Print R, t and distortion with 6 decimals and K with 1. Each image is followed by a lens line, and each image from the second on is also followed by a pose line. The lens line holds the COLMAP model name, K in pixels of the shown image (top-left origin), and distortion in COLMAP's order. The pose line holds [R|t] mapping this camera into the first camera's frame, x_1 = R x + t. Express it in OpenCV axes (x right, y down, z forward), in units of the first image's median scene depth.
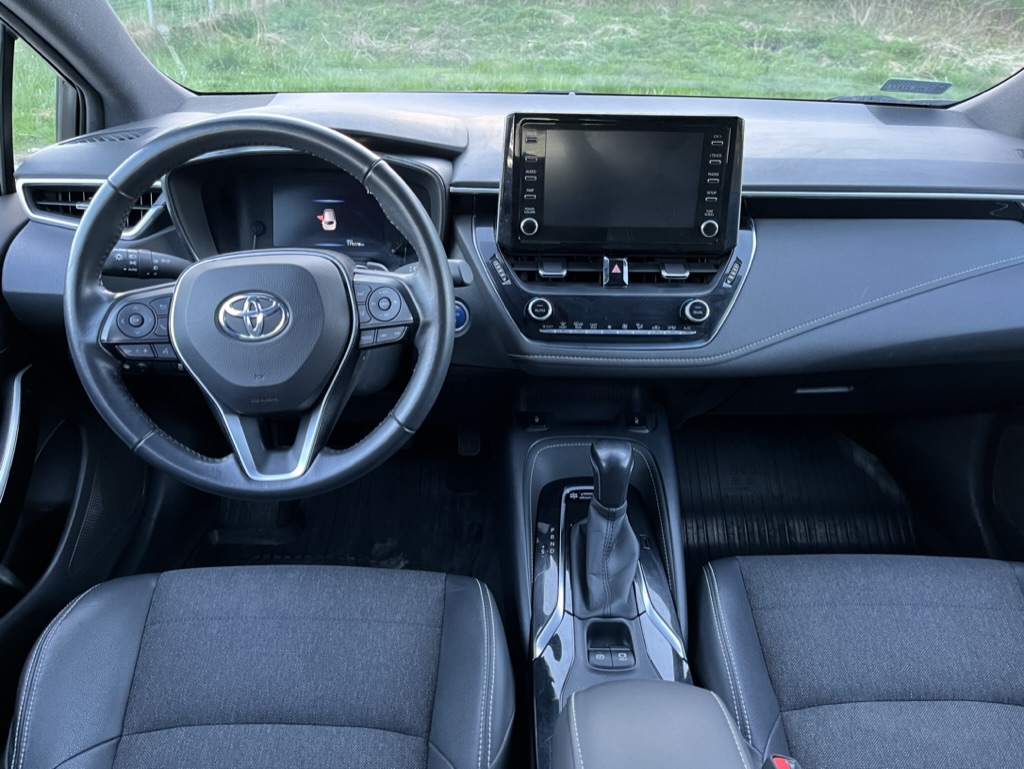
lens RADIAL K [[808.8, 0, 512.0], [0, 808.8, 384.5], [0, 0, 1]] dist [0.003203, 0.000696]
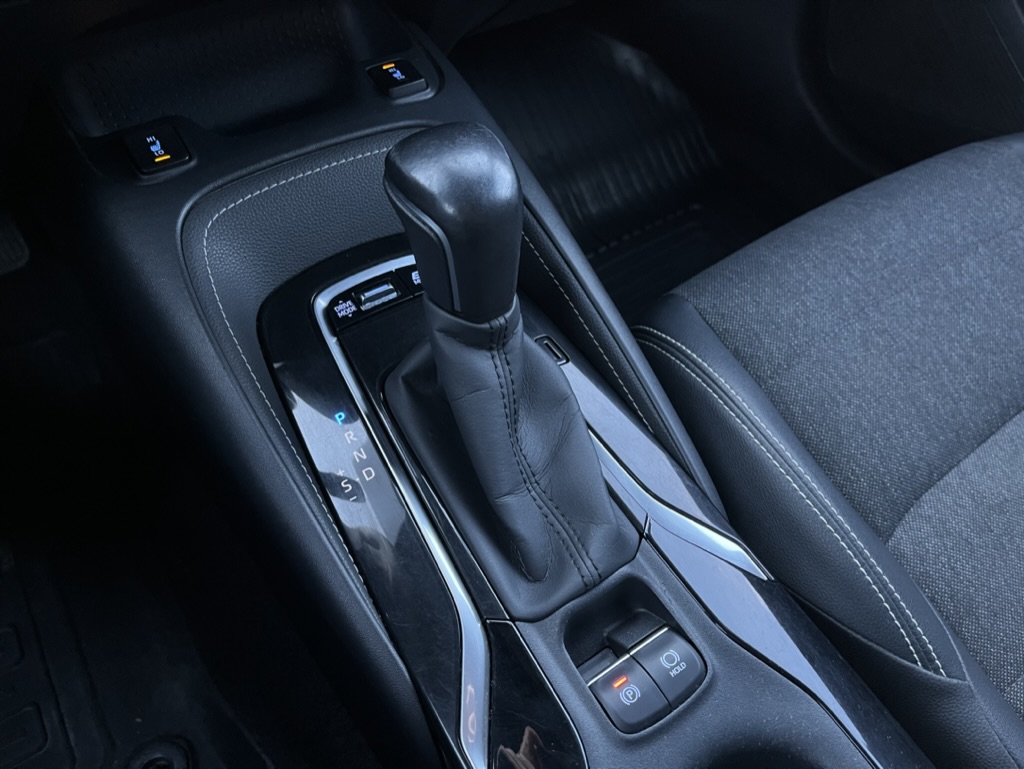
lens RADIAL K [[808.8, 0, 512.0], [0, 808.8, 384.5], [0, 0, 1]] dist [0.003203, 0.000696]
pose [[0.827827, -0.421258, 0.370464, -0.016602], [0.251907, 0.869203, 0.425475, 0.024312], [-0.501243, -0.258897, 0.825668, 0.633450]]
